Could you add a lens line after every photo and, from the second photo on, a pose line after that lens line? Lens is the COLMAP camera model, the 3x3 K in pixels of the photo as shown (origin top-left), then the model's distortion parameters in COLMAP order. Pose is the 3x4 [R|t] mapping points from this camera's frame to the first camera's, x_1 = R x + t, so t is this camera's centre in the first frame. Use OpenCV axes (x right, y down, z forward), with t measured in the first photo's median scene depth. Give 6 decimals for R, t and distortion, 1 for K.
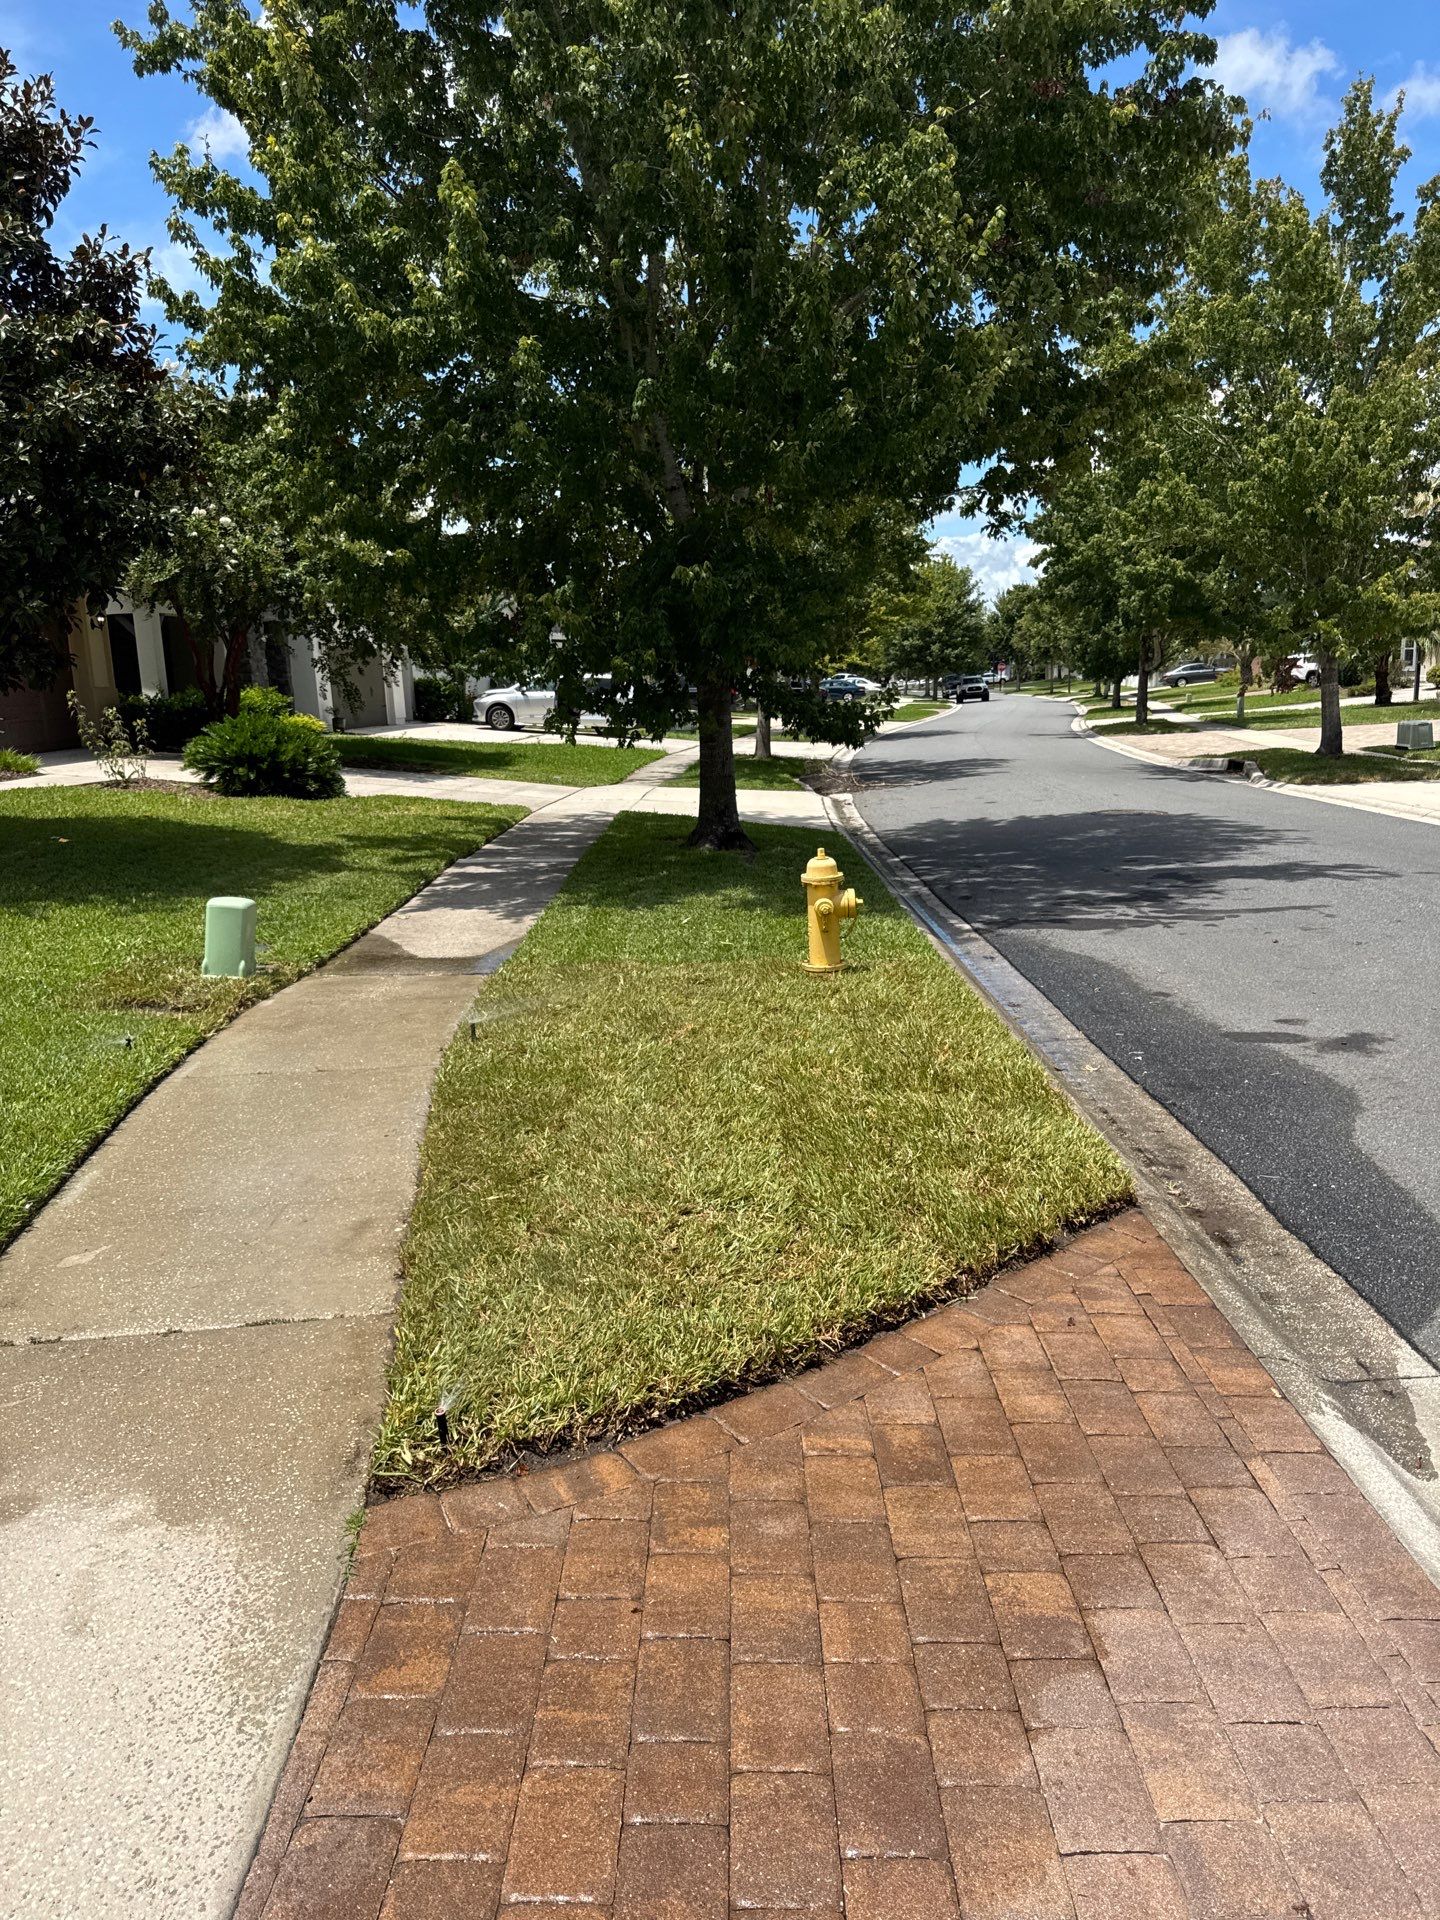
lens RADIAL K [[1367.1, 0, 725.3], [0, 1367.1, 963.8], [0, 0, 1]] dist [-0.001994, 0.000057]
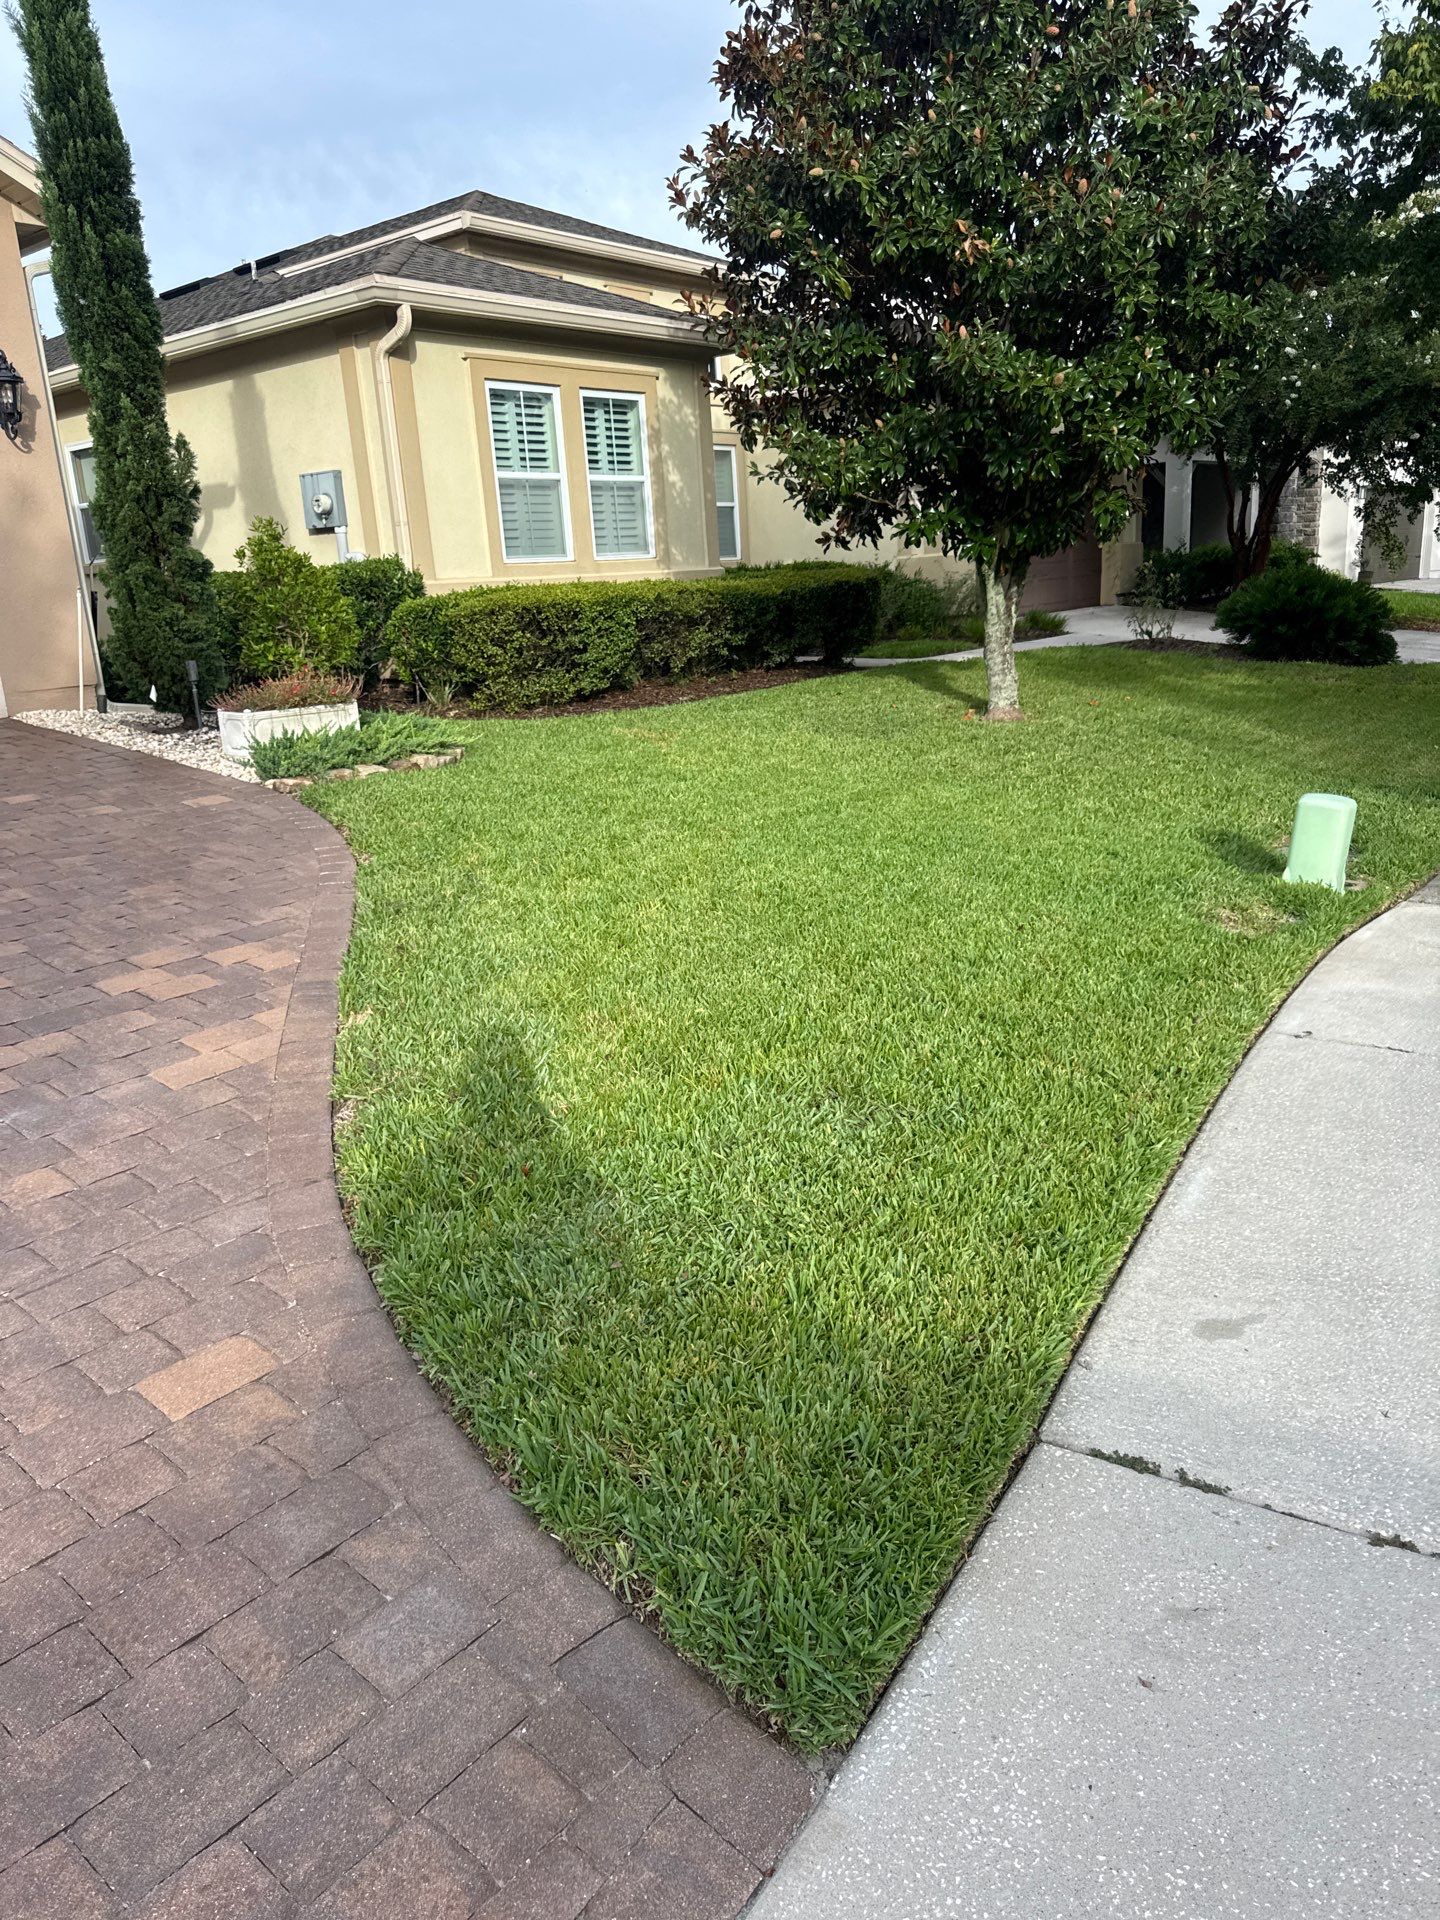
lens RADIAL K [[1339.1, 0, 719.8], [0, 1339.1, 958.4], [0, 0, 1]] dist [-0.003800, 0.000967]
pose [[0.778644, 0.161207, -0.606404, -0.107758], [-0.099418, 0.985921, 0.134443, -0.017106], [0.619540, -0.044396, 0.783709, 0.111901]]
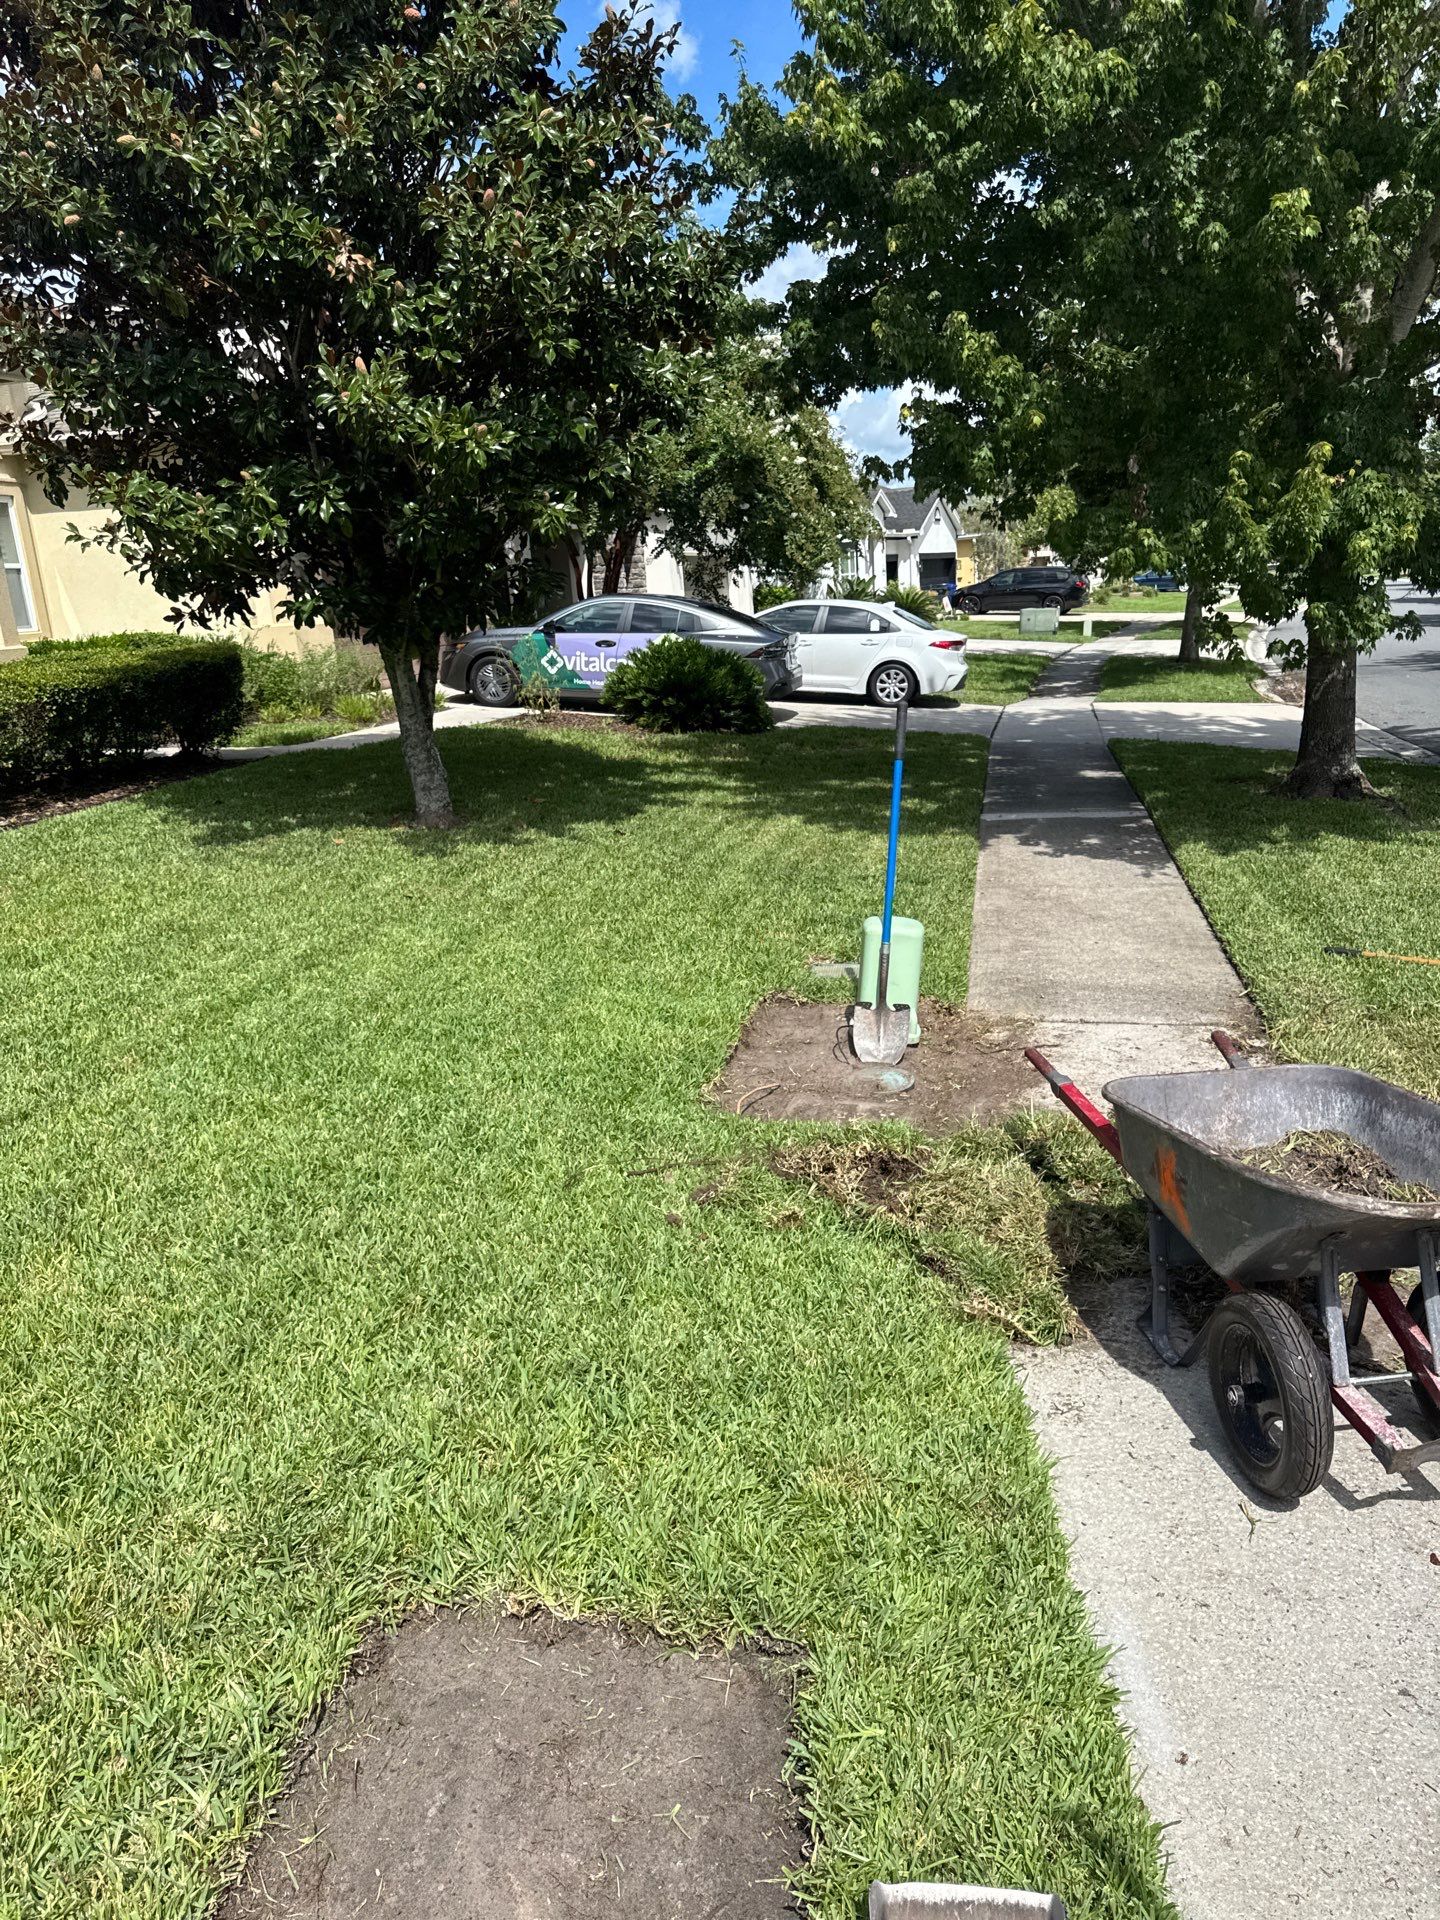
lens RADIAL K [[1332.7, 0, 706.2], [0, 1332.7, 940.4], [0, 0, 1]] dist [0.103113, -0.138391]
pose [[0.979730, 0.016463, -0.199643, -0.227125], [-0.004832, 0.998270, 0.058605, -0.054117], [0.200262, -0.056453, 0.978115, 0.217966]]
